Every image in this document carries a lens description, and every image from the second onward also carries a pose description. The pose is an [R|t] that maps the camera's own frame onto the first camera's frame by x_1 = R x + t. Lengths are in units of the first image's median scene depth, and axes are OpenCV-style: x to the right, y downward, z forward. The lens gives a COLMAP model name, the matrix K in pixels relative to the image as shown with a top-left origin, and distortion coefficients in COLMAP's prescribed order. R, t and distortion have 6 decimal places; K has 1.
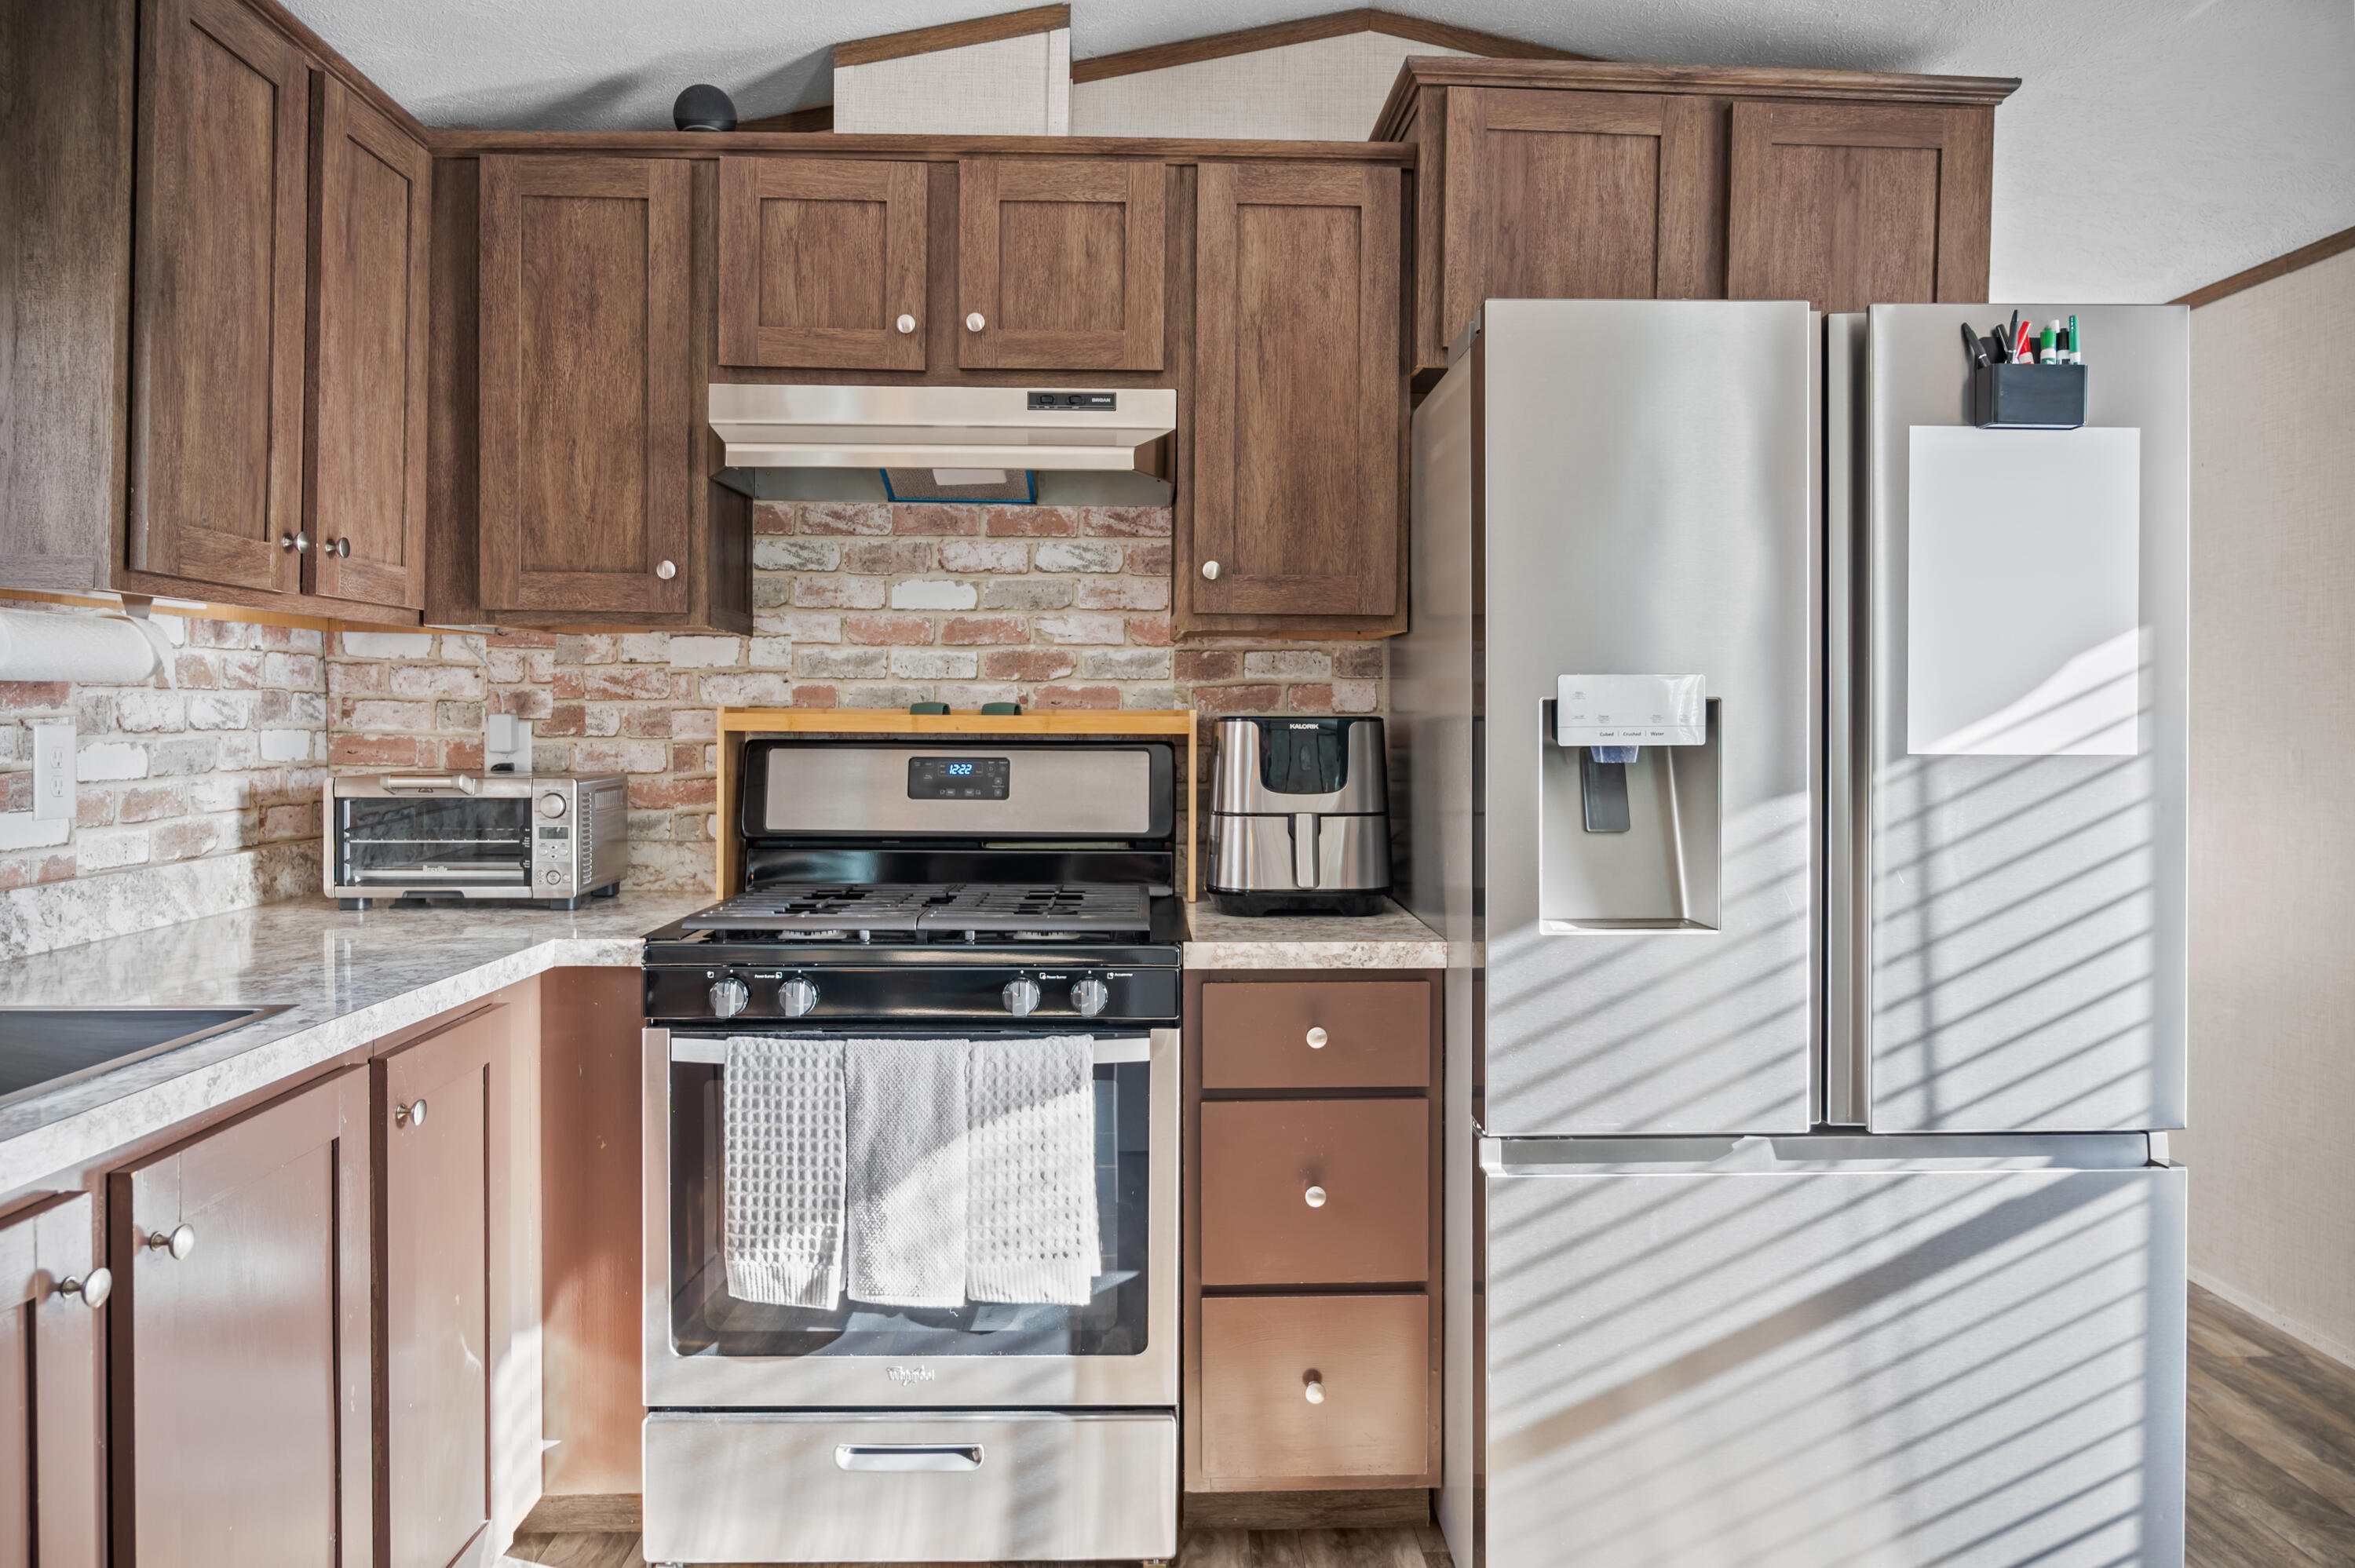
lens RADIAL K [[1624.7, 0, 1212.6], [0, 1624.7, 736.5], [0, 0, 1]] dist [-0.015813, 0.011504]
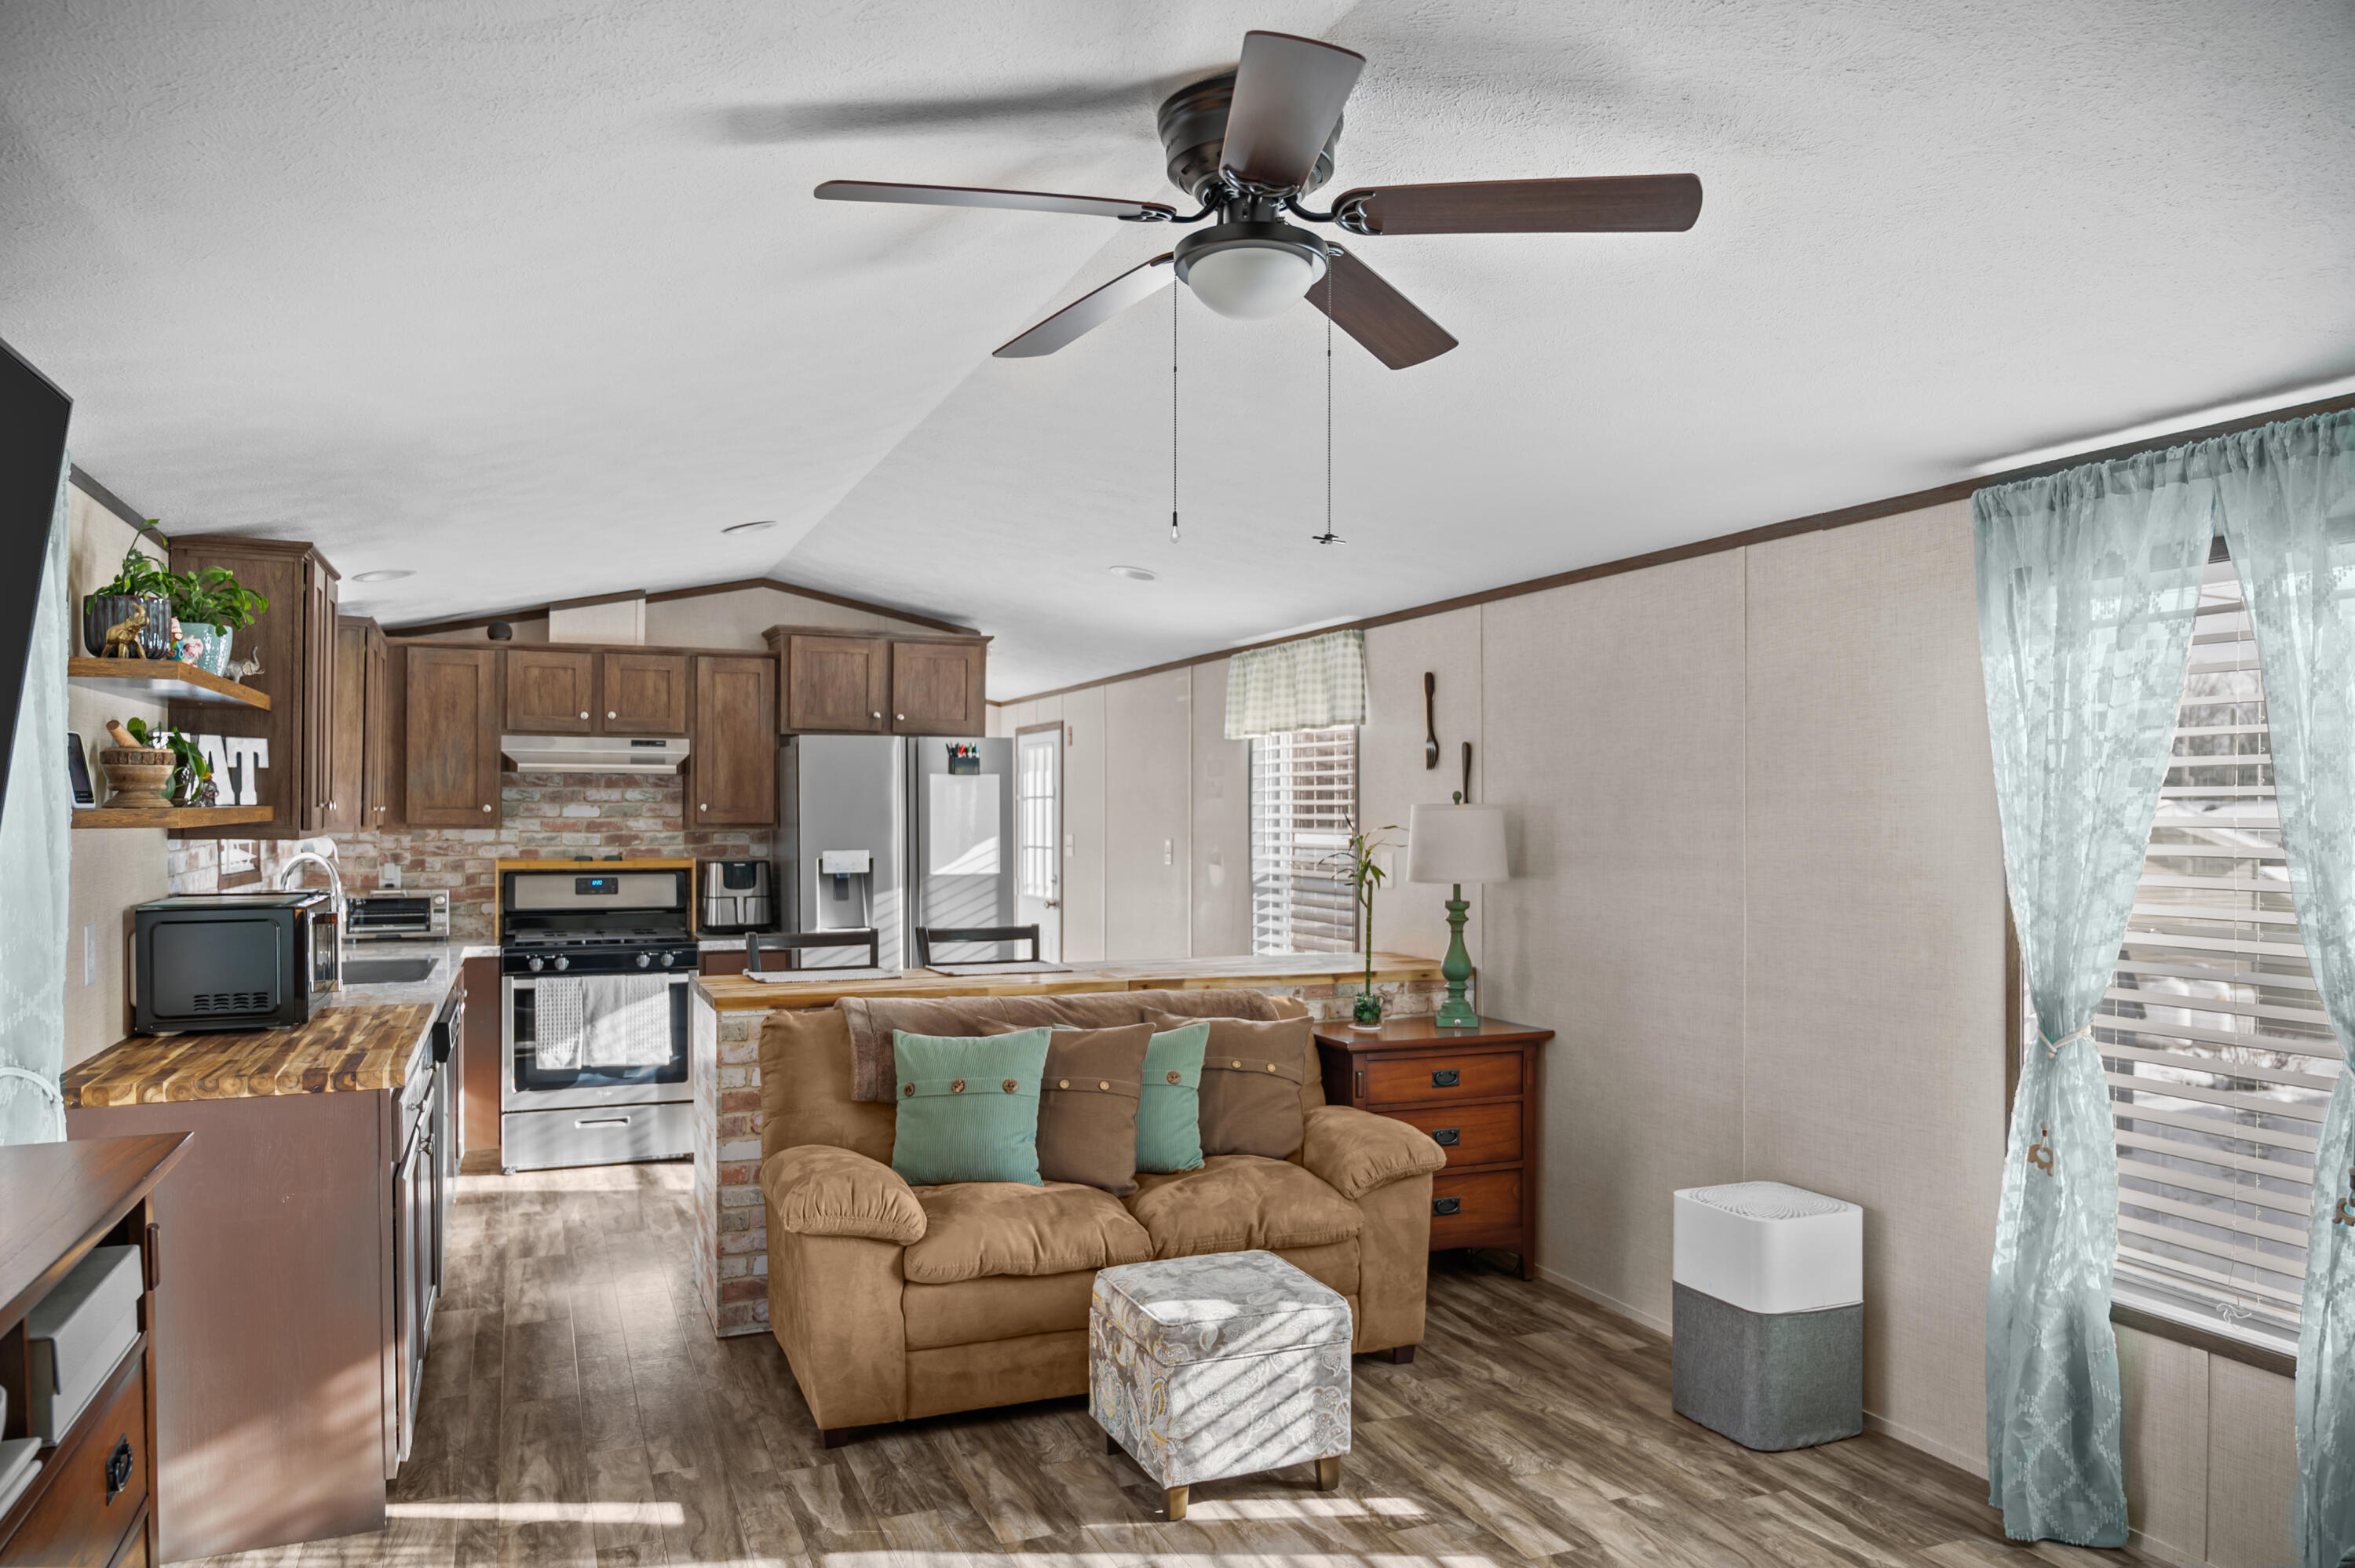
lens RADIAL K [[1624.7, 0, 1162.7], [0, 1624.7, 809.2], [0, 0, 1]] dist [-0.015813, 0.011504]
pose [[0.945791, -0.005126, 0.324735, -0.155763], [0.009262, 0.999894, -0.011191, -0.062468], [-0.324644, 0.013592, 0.945739, -1.806732]]
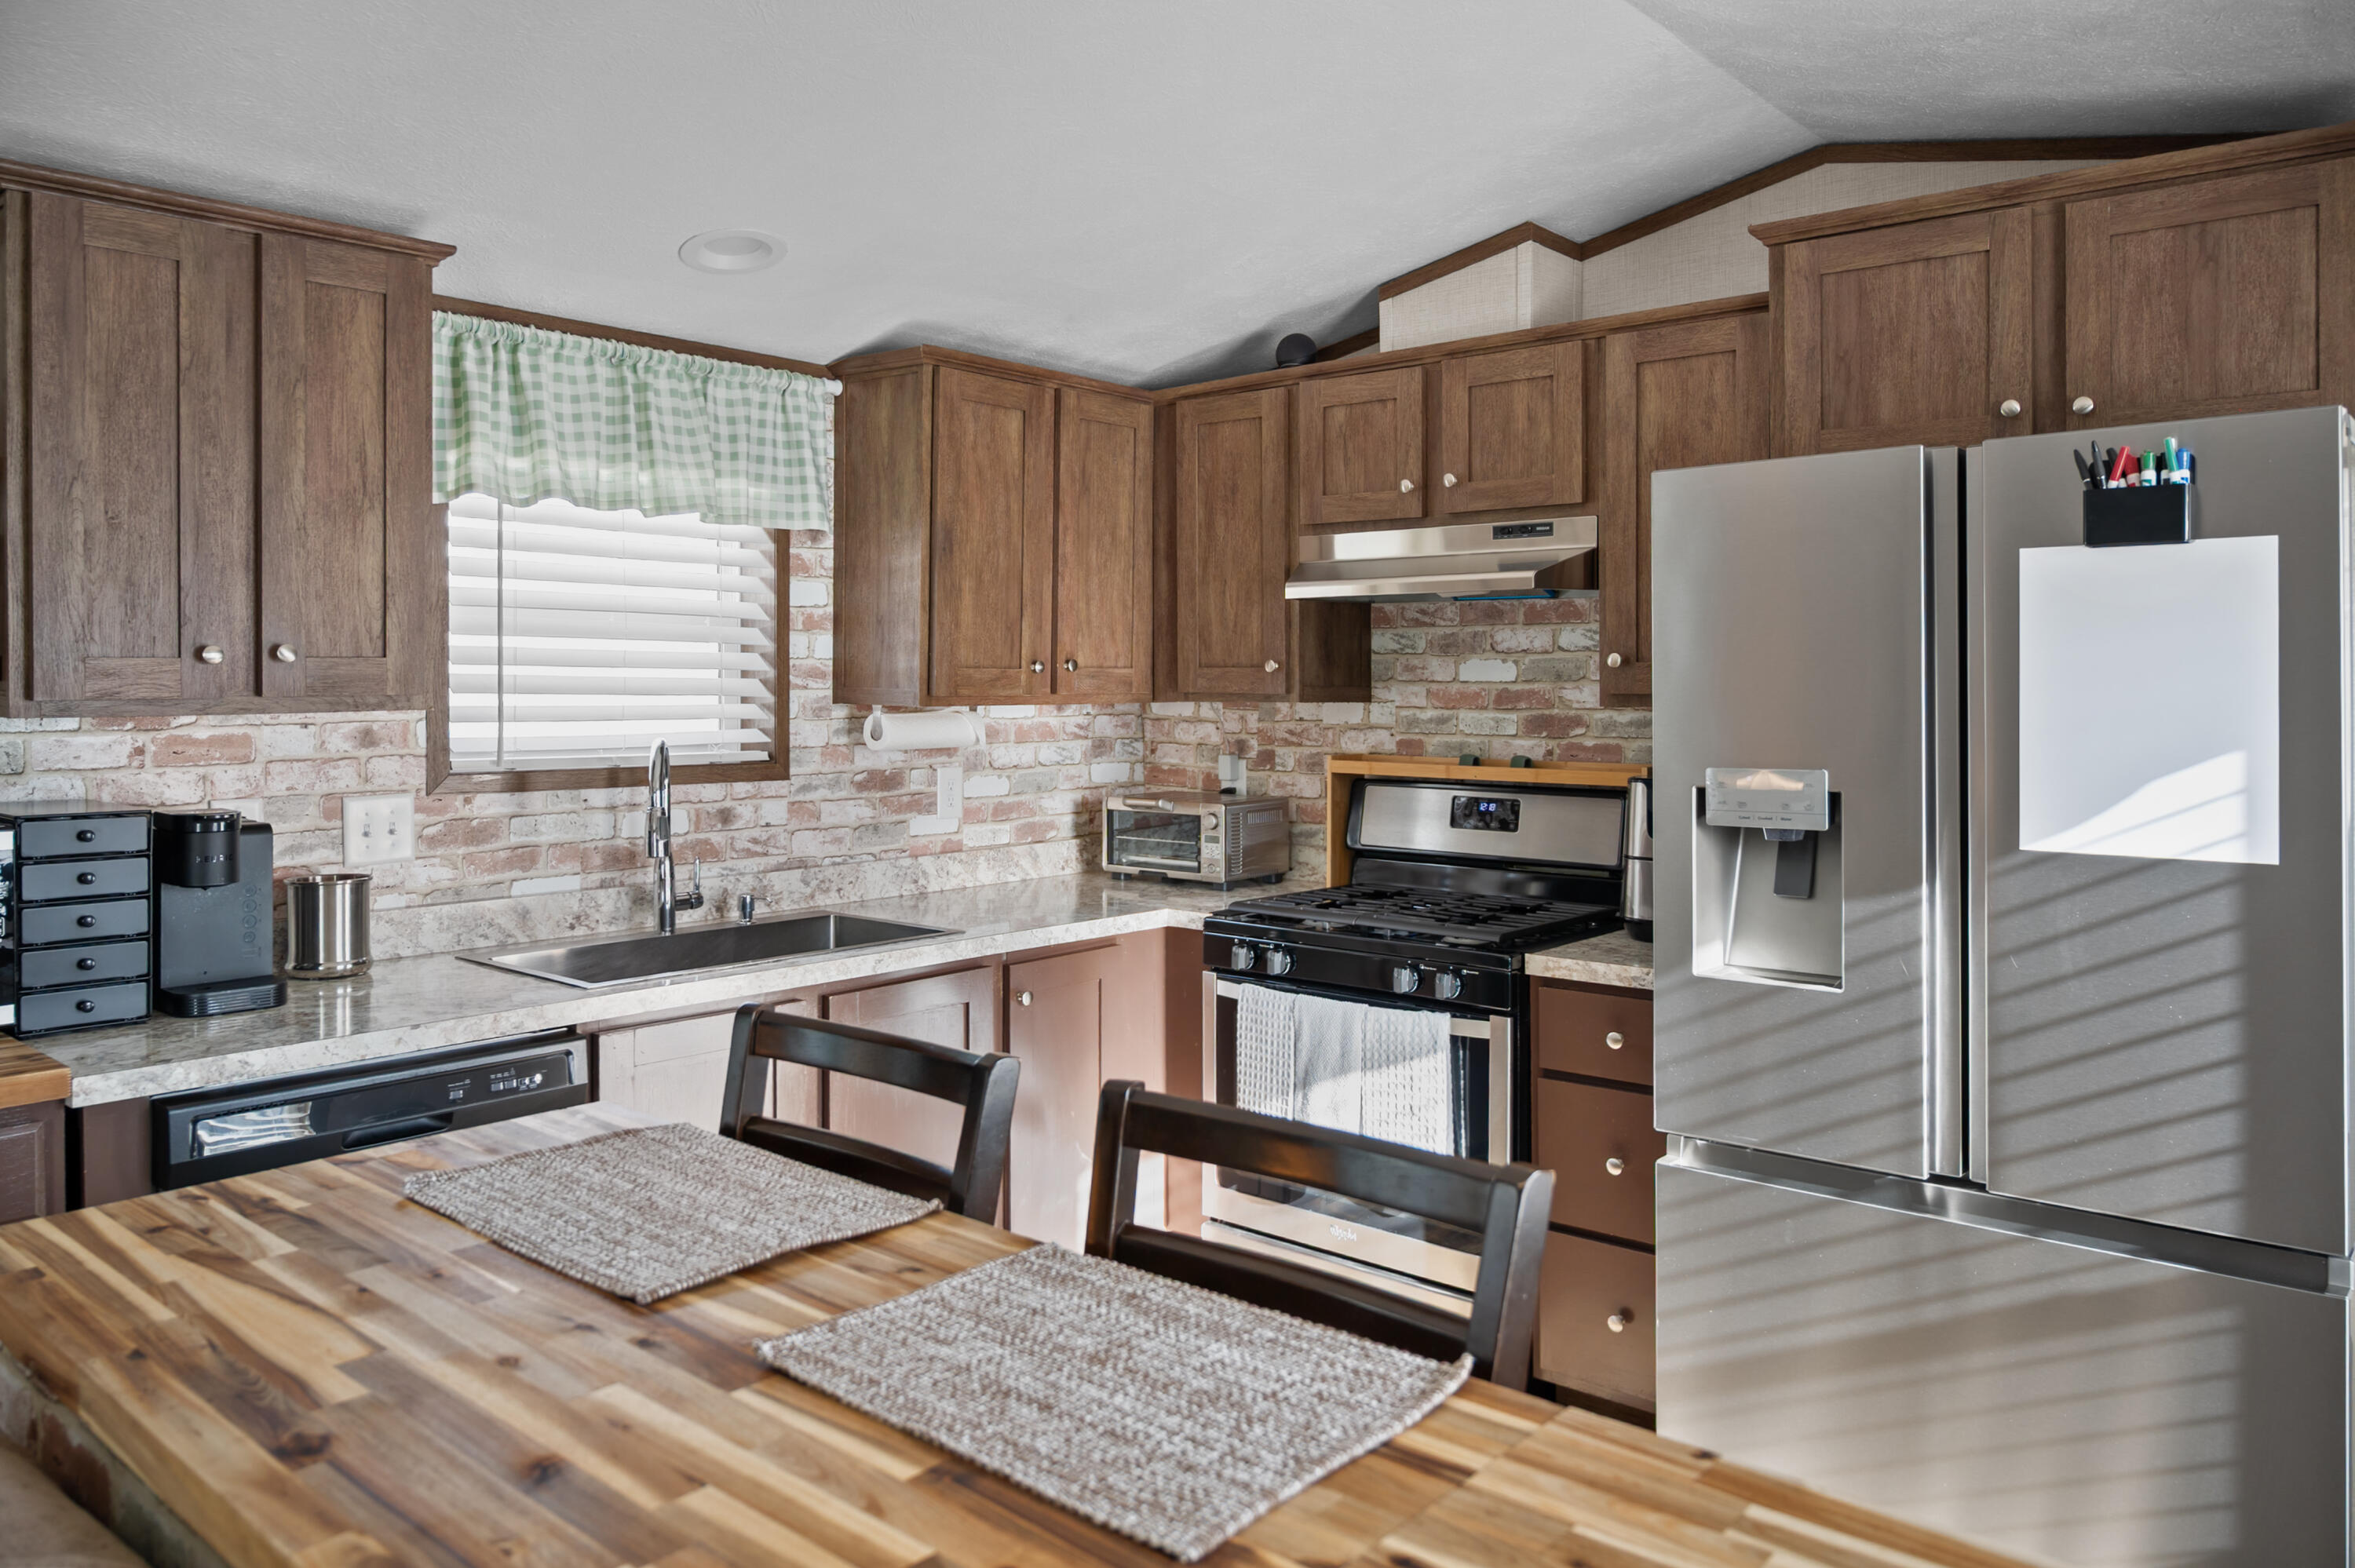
lens RADIAL K [[1624.7, 0, 1099.6], [0, 1624.7, 670.6], [0, 0, 1]] dist [-0.015813, 0.011504]
pose [[0.714532, -0.012450, -0.699492, 0.589048], [-0.003882, 0.999756, -0.021759, -0.065454], [0.699592, 0.018263, 0.714309, -0.168852]]
